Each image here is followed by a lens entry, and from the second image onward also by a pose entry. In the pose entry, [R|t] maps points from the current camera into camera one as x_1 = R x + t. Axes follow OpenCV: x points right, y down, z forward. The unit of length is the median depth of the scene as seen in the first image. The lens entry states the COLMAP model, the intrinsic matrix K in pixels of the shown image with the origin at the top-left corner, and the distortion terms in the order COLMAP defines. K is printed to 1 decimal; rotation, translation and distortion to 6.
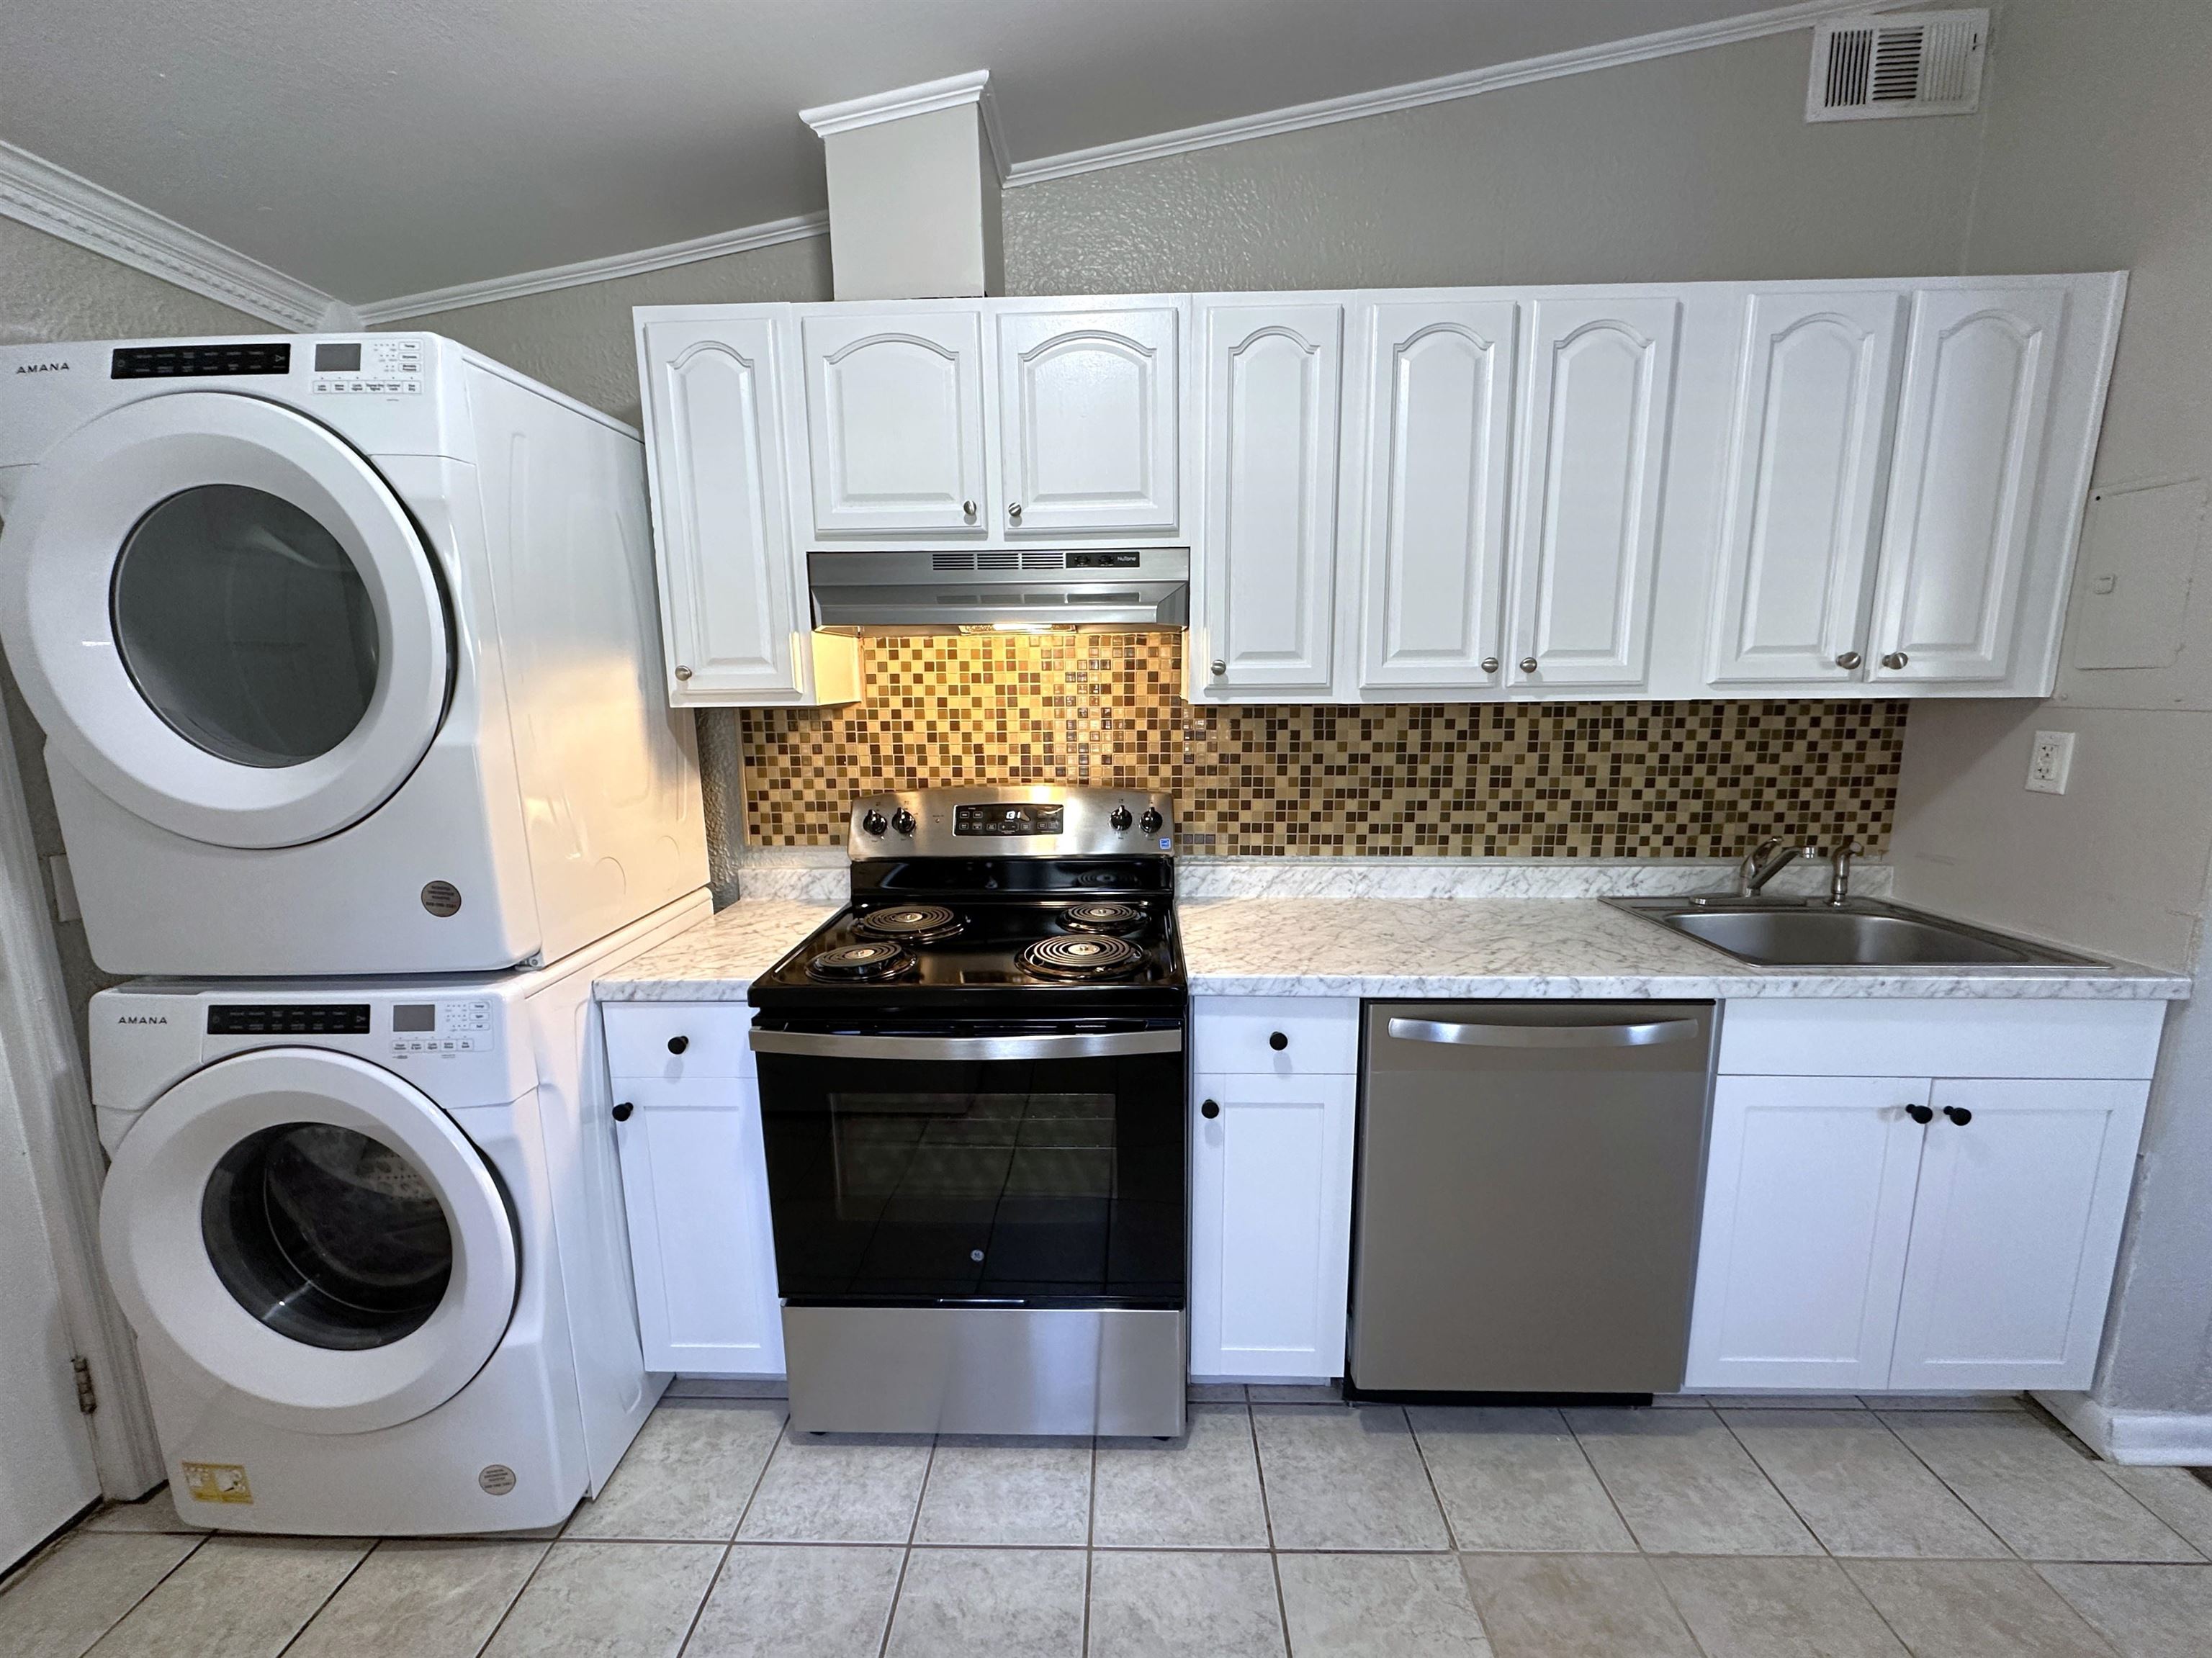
lens RADIAL K [[882.0, 0, 1105.4], [0, 882.0, 827.7], [0, 0, 1]] dist [-0.001920, 0.000508]
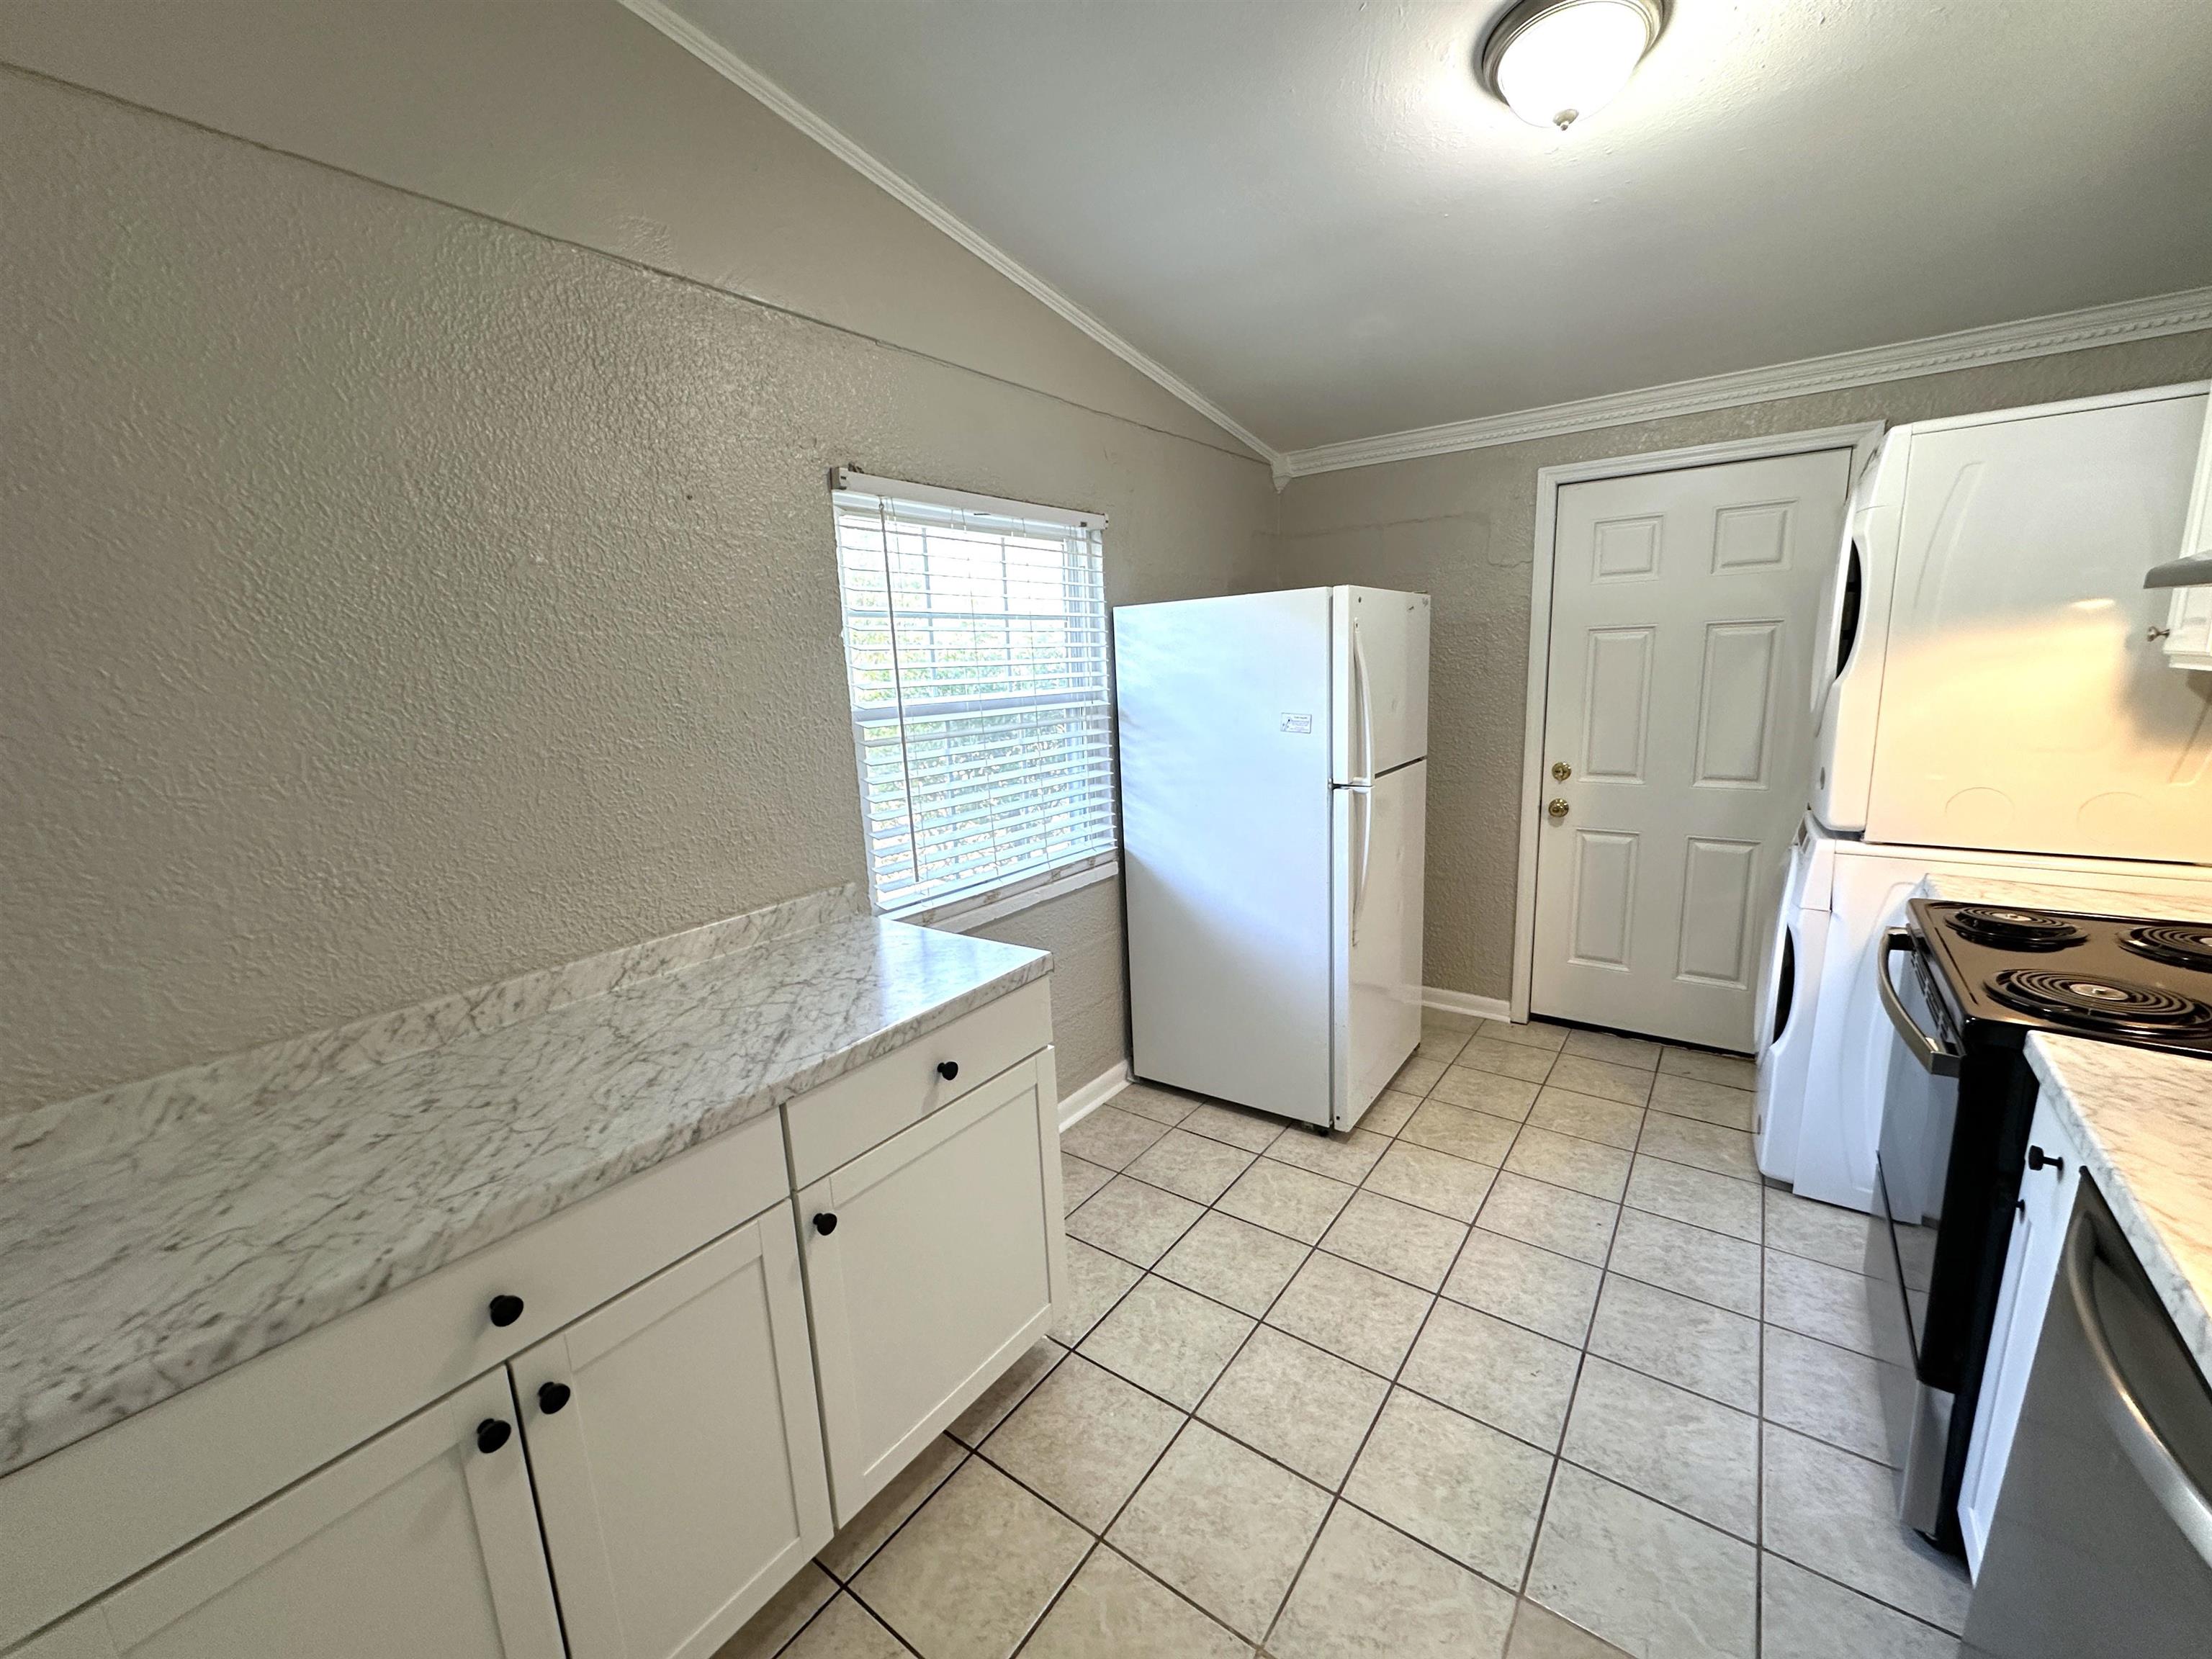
lens RADIAL K [[882.1, 0, 1105.4], [0, 882.1, 828.2], [0, 0, 1]] dist [-0.001920, 0.000508]
pose [[-0.567908, 0.193442, -0.800038, 0.867103], [-0.091021, 0.951270, 0.294621, -0.127296], [0.818044, 0.240138, -0.522626, 0.505767]]
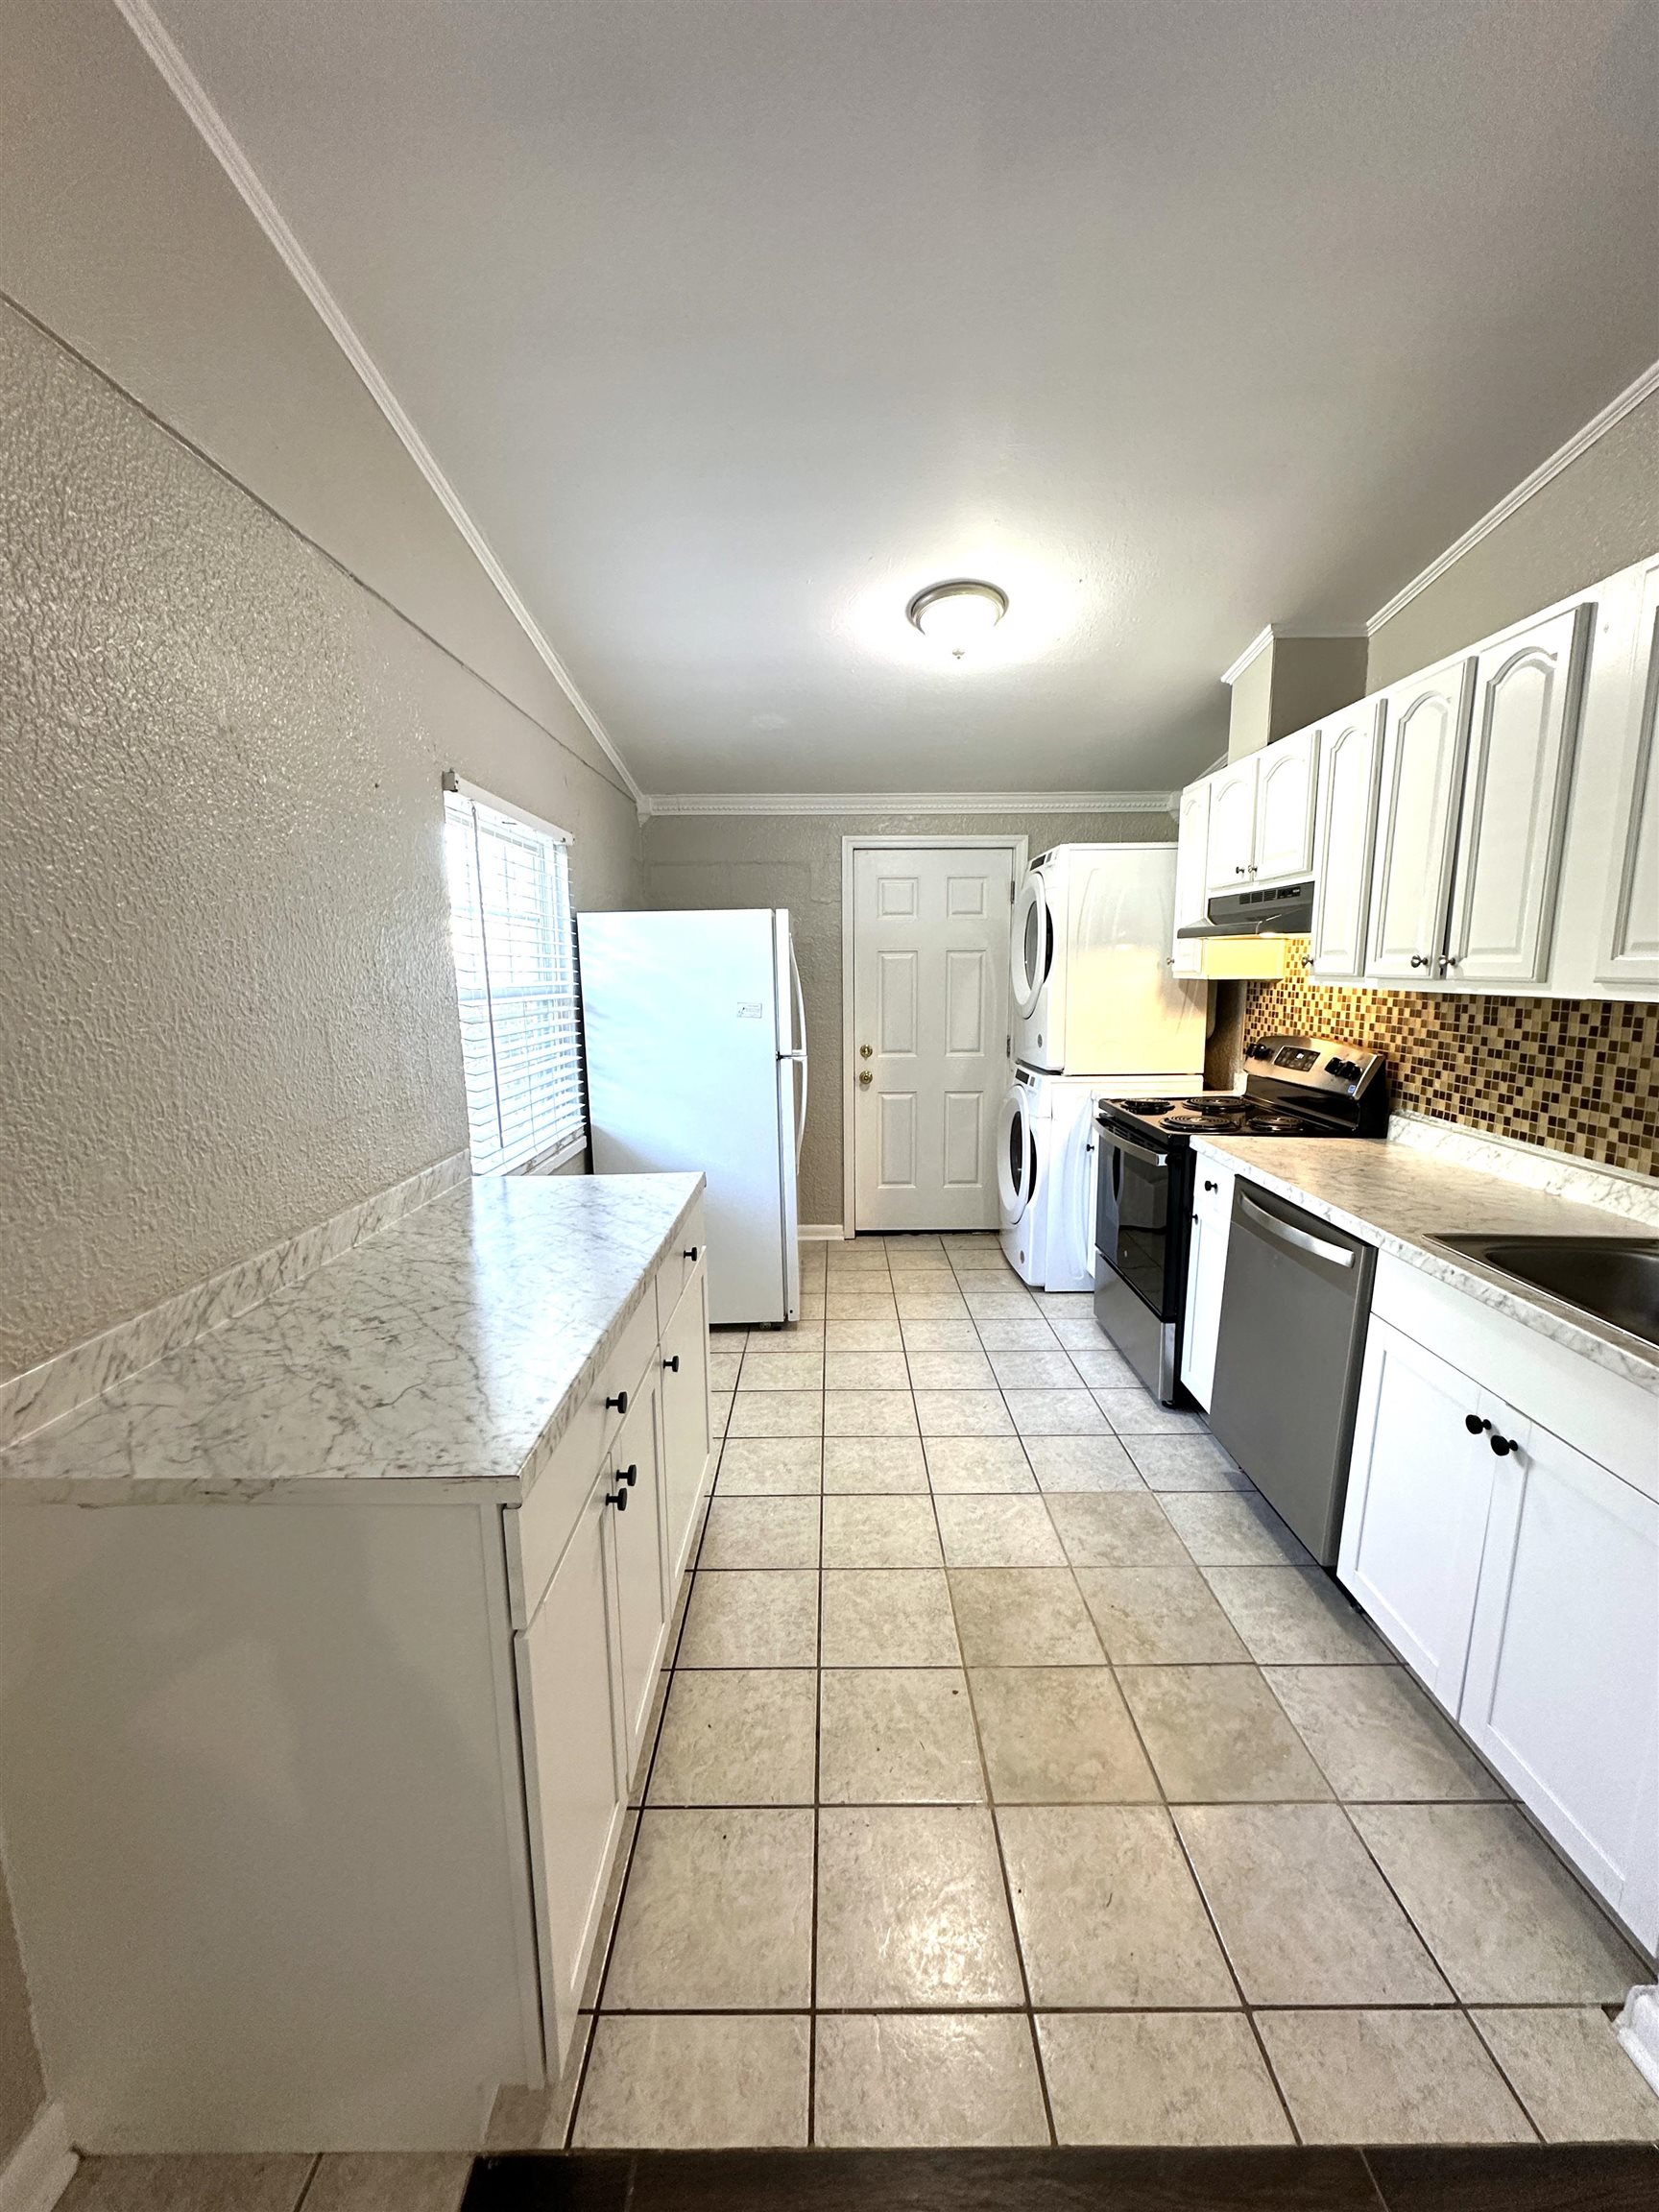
lens RADIAL K [[883.7, 0, 834.7], [0, 883.7, 1107.1], [0, 0, 1]] dist [0.000452, 0.000057]
pose [[0.033559, 0.172485, -0.984440, 1.325885], [-0.161921, 0.972920, 0.164947, -0.048423], [0.986233, 0.153866, 0.060579, 0.130047]]
